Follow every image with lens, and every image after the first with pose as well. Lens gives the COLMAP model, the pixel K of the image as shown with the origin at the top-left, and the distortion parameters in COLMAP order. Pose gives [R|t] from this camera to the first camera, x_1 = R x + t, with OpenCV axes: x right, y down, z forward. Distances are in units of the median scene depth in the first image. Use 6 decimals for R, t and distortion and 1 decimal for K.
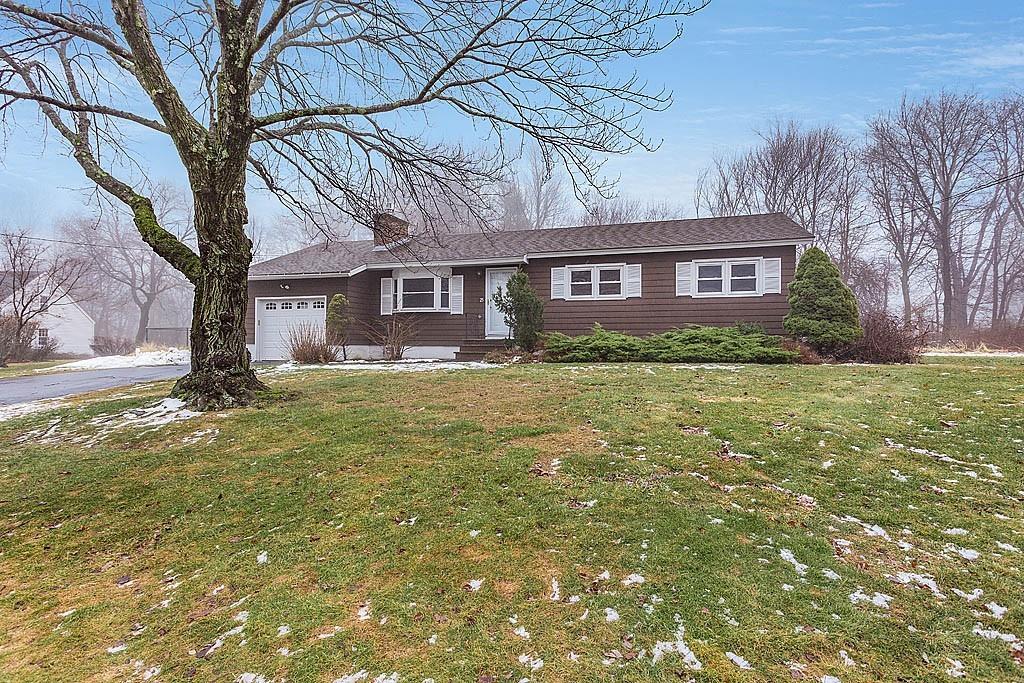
lens RADIAL K [[490.6, 0, 512.0], [0, 490.6, 341.5], [0, 0, 1]] dist [-0.002705, 0.000049]
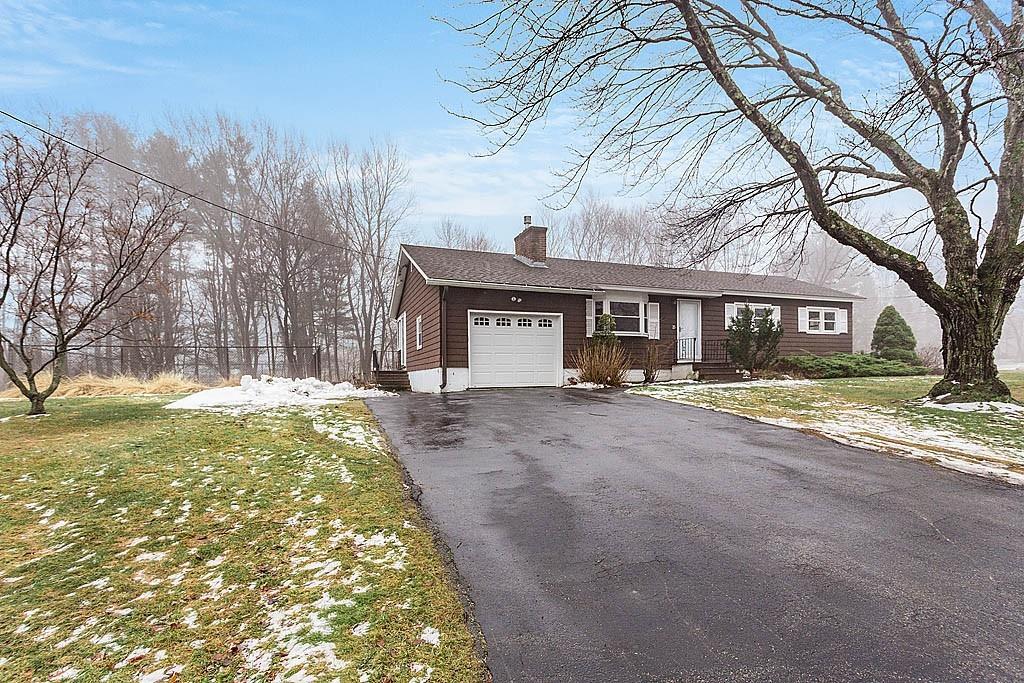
lens RADIAL K [[500.5, 0, 508.3], [0, 500.5, 342.0], [0, 0, 1]] dist [0.001667, 0.000535]
pose [[0.784549, 0.027874, 0.619441, -1.071453], [0.001836, 0.998880, -0.047274, 0.000411], [-0.620065, 0.038226, 0.783619, 0.370850]]
